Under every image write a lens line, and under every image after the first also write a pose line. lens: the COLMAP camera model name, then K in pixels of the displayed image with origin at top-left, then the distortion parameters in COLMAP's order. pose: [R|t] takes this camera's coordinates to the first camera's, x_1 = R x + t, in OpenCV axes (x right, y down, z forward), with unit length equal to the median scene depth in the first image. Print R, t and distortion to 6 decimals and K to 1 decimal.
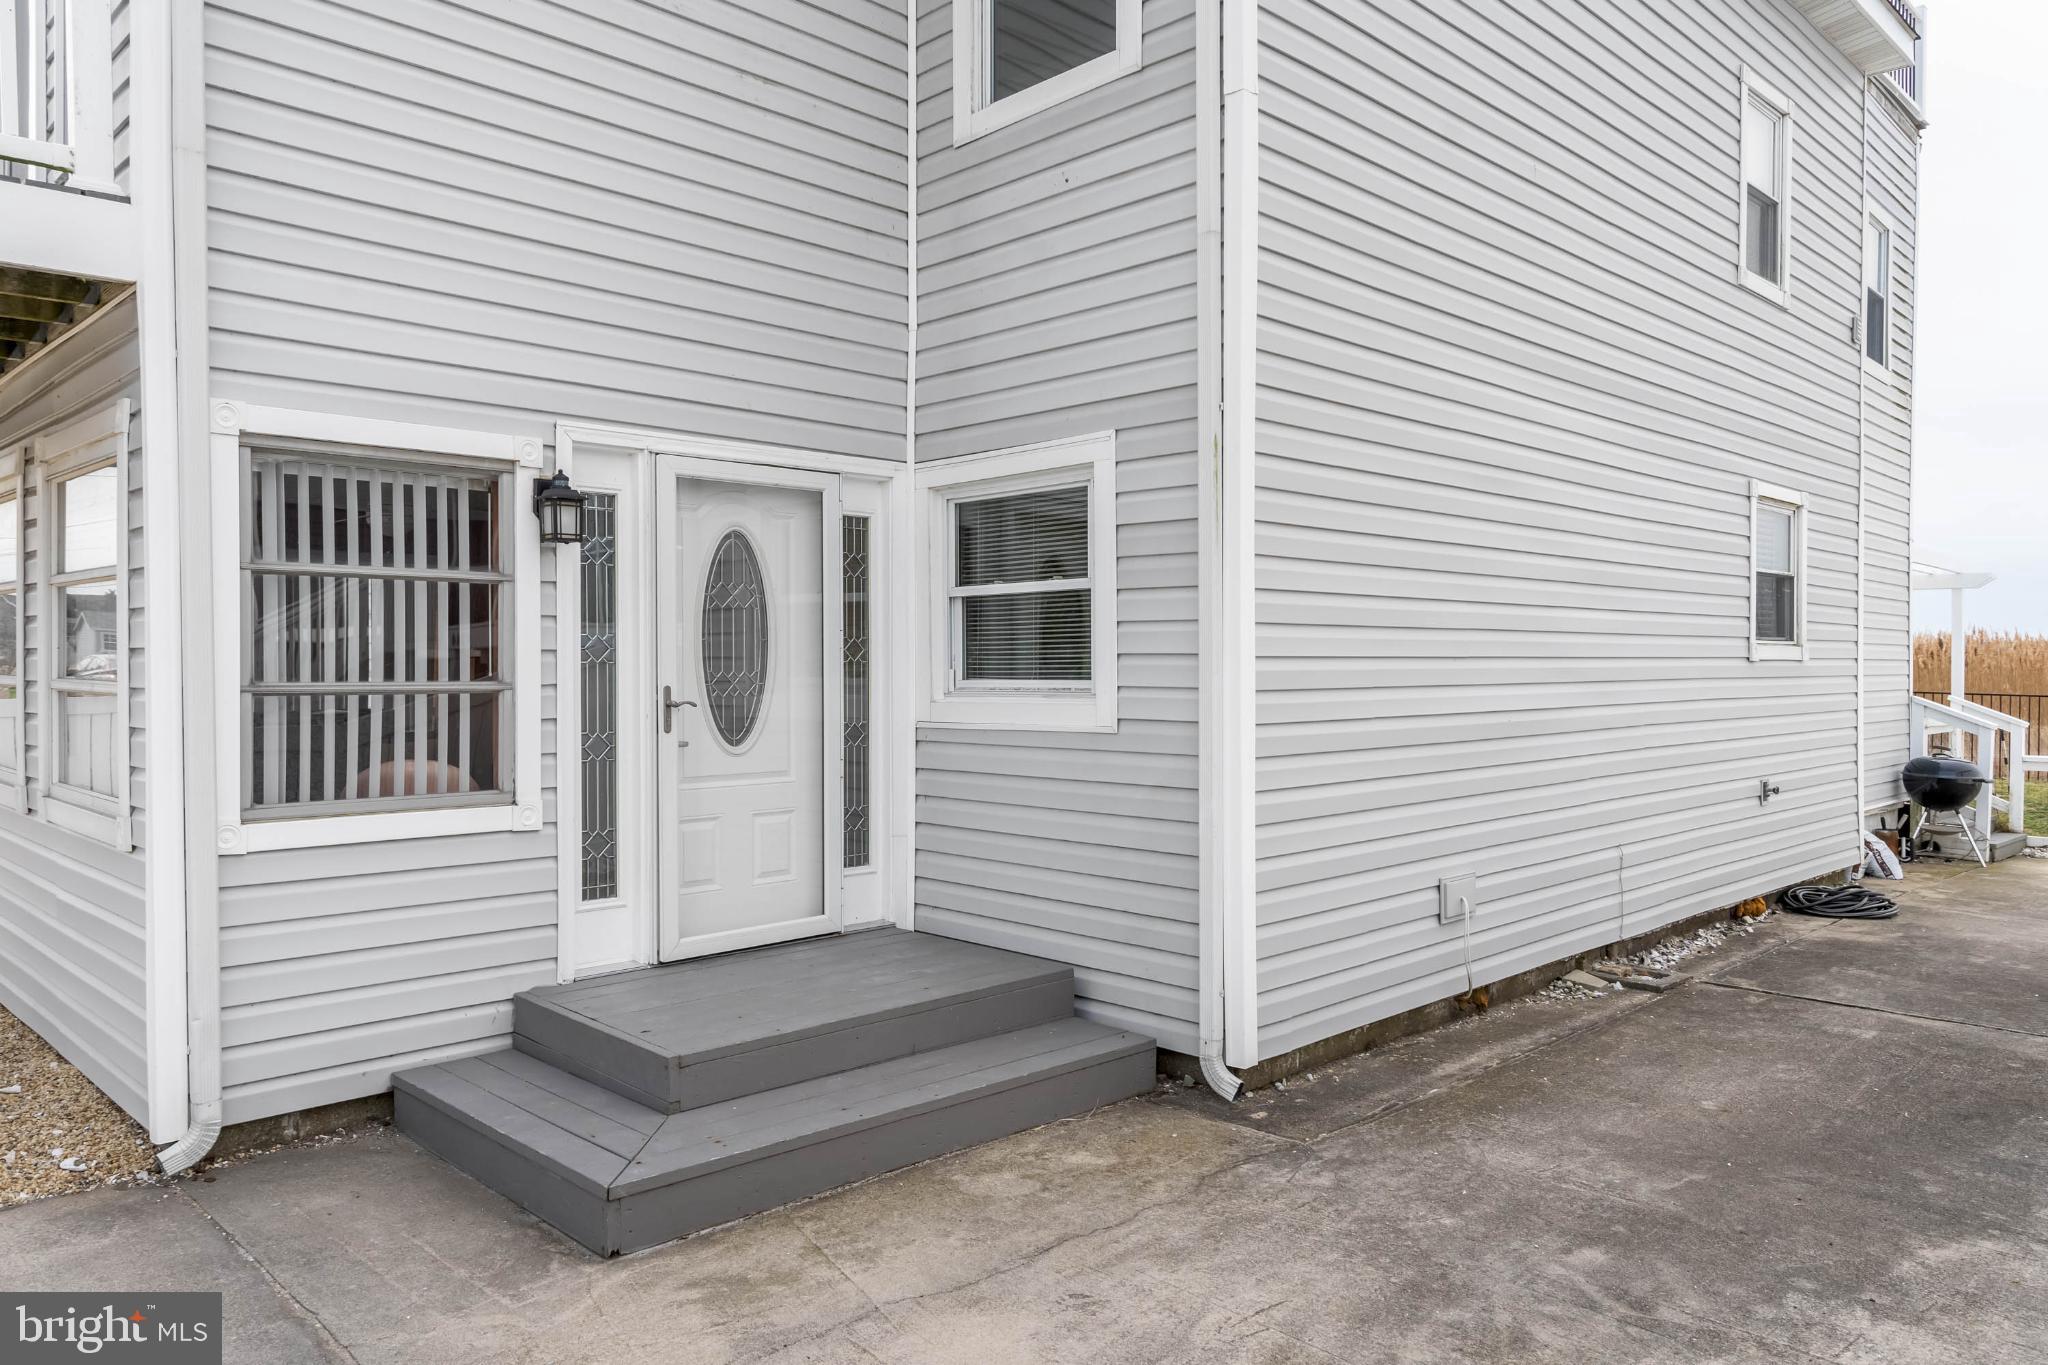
lens RADIAL K [[1467.1, 0, 1027.4], [0, 1467.1, 684.2], [0, 0, 1]] dist [-0.000745, -0.002692]
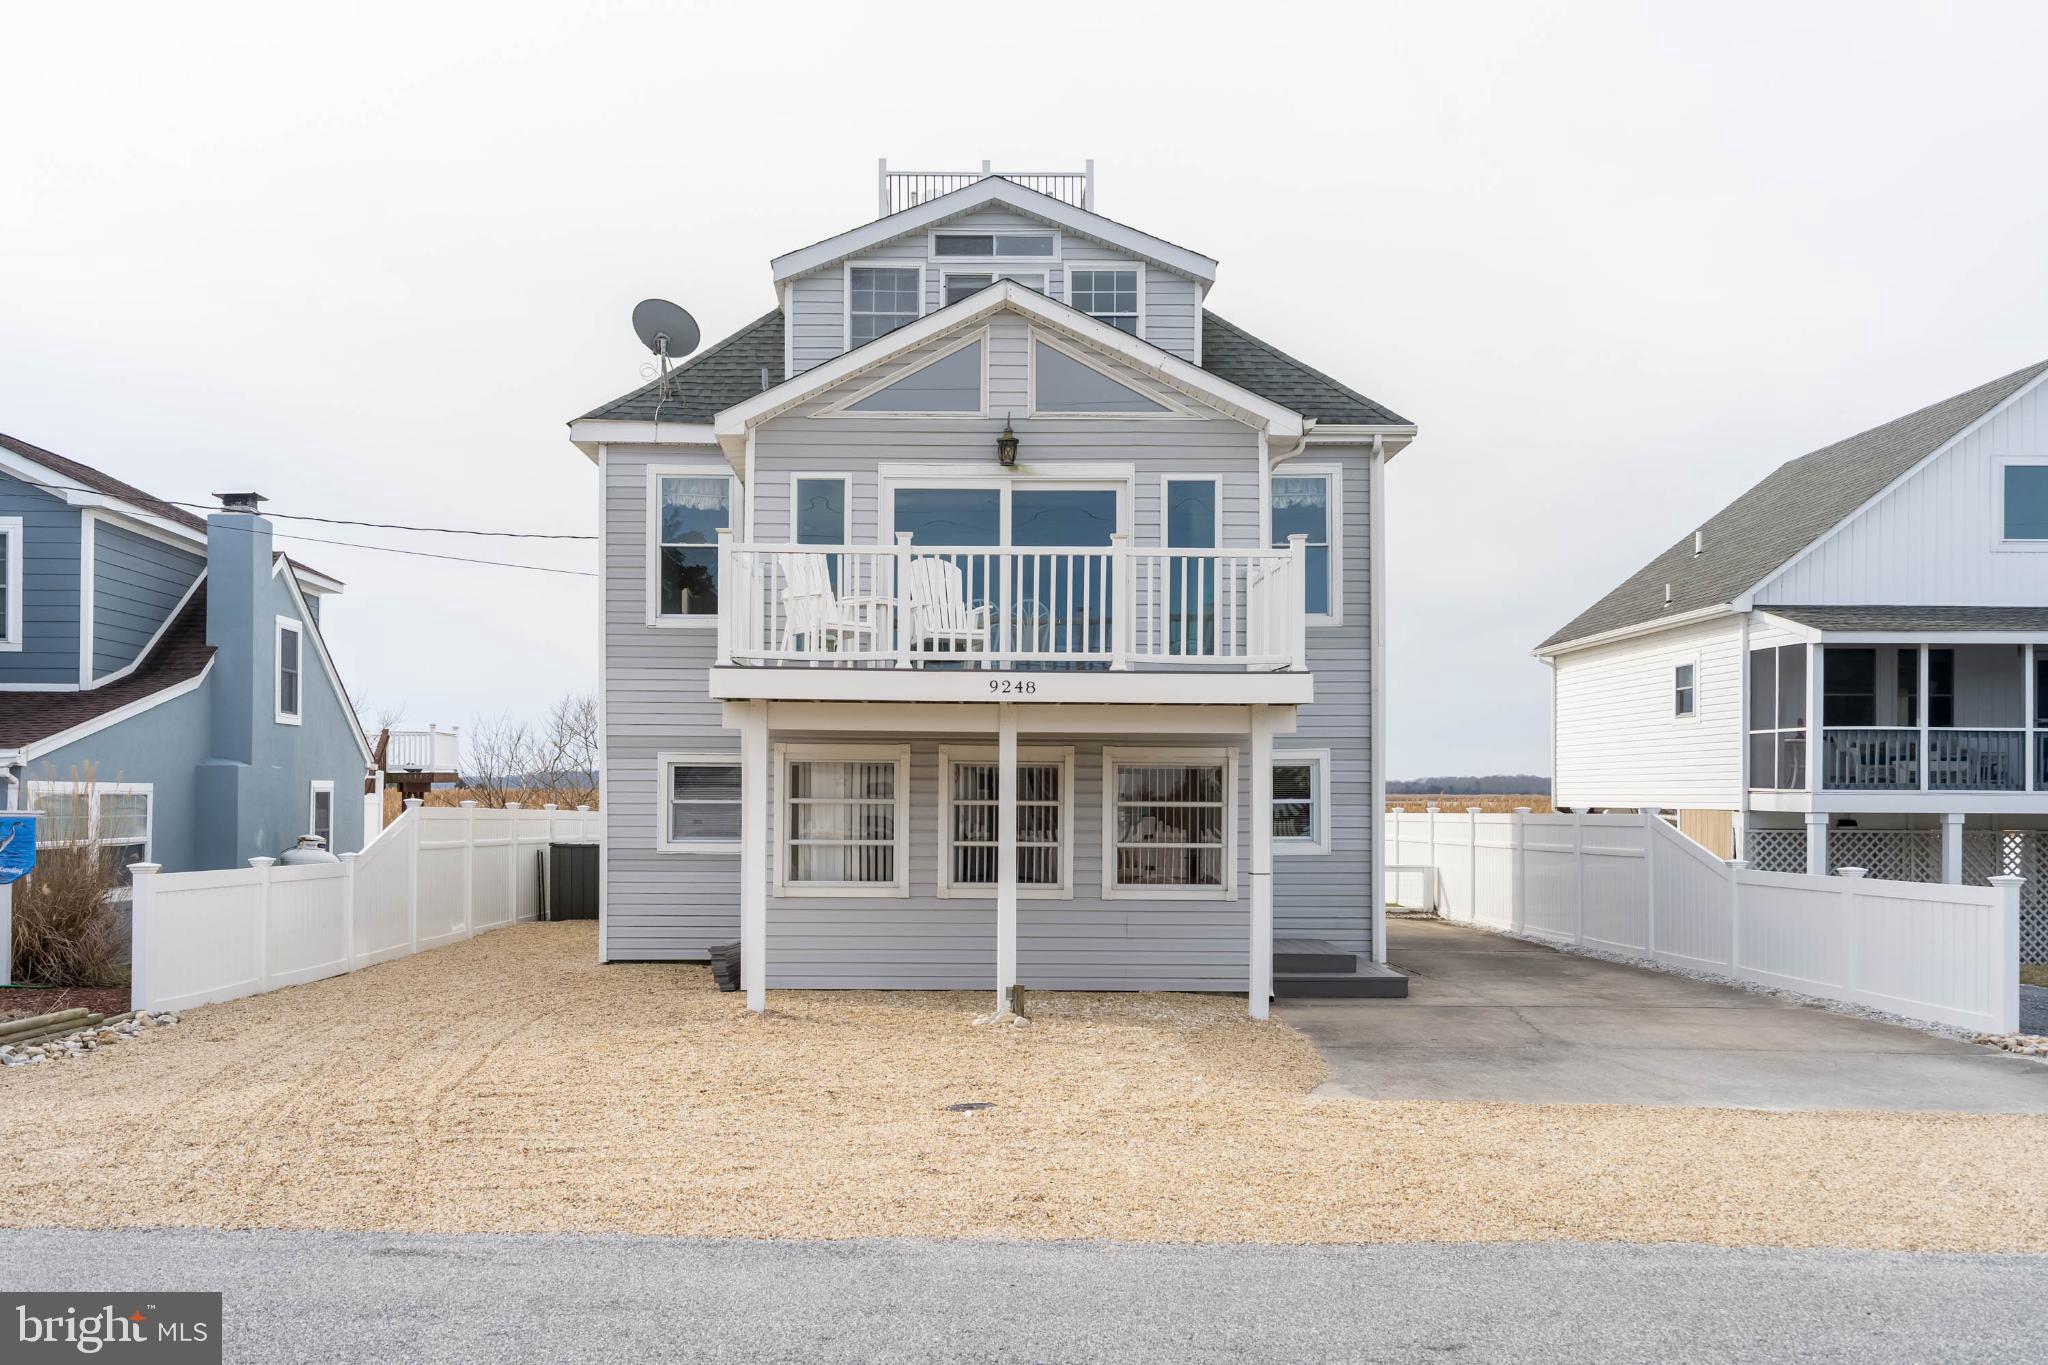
lens RADIAL K [[1754.3, 0, 924.3], [0, 1754.3, 792.3], [0, 0, 1]] dist [0.009078, -0.005284]
pose [[0.717685, 0.003476, 0.696359, -2.555311], [0.006111, 0.999918, -0.011289, -0.049276], [-0.696341, 0.012357, 0.717605, -0.796672]]
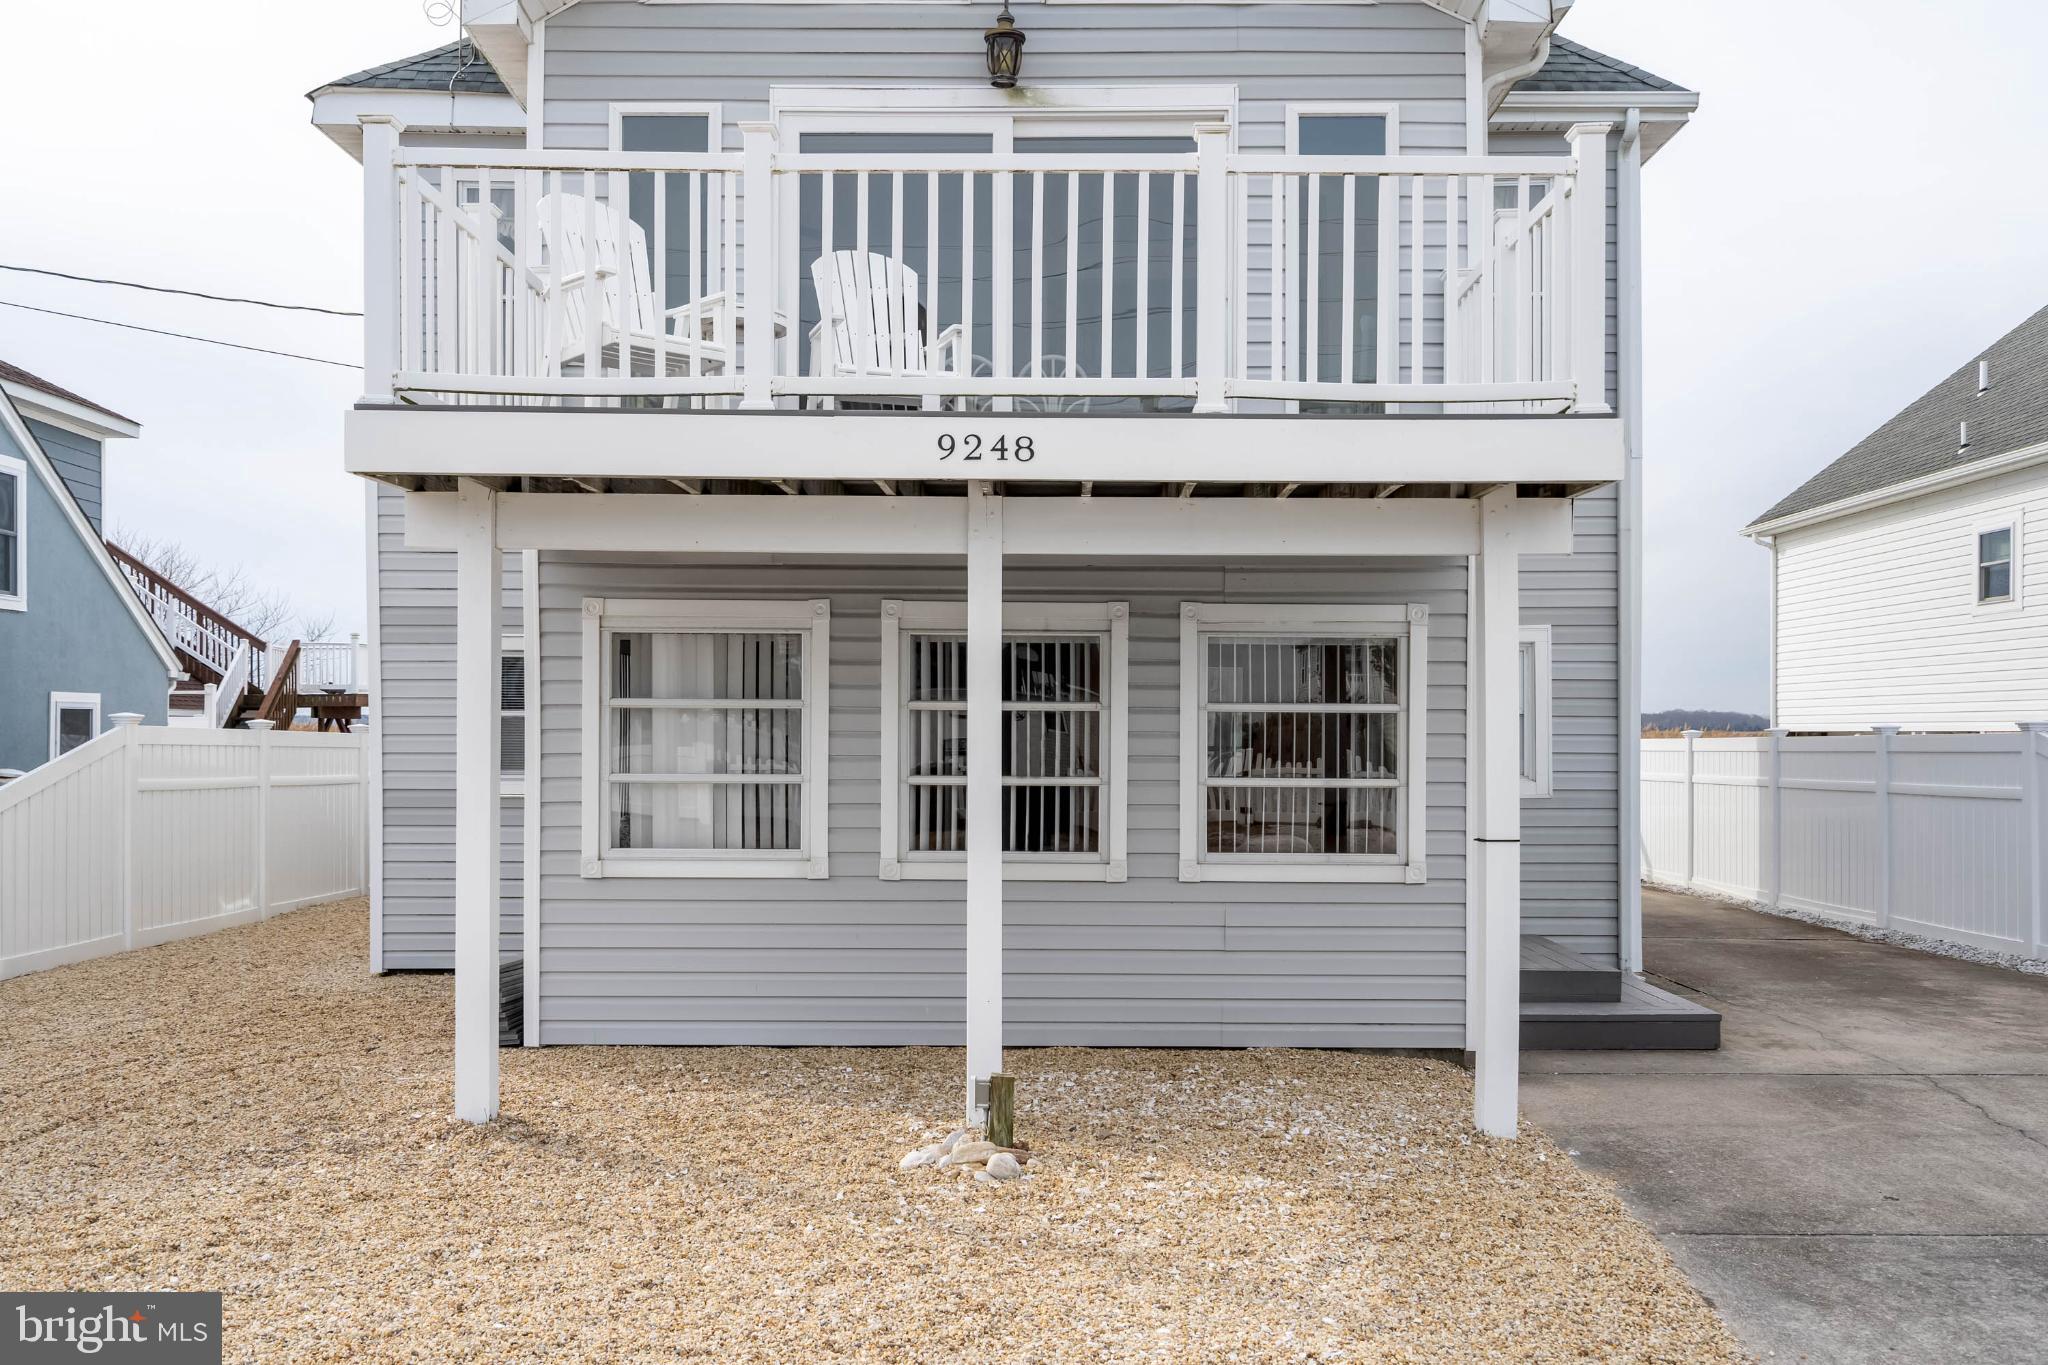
lens RADIAL K [[1754.3, 0, 1011.9], [0, 1754.3, 748.4], [0, 0, 1]] dist [0.009078, -0.005284]
pose [[0.717189, -0.005339, 0.696858, -1.659204], [0.007990, 0.999968, -0.000562, -0.027280], [-0.696833, 0.005971, 0.717209, -0.051780]]
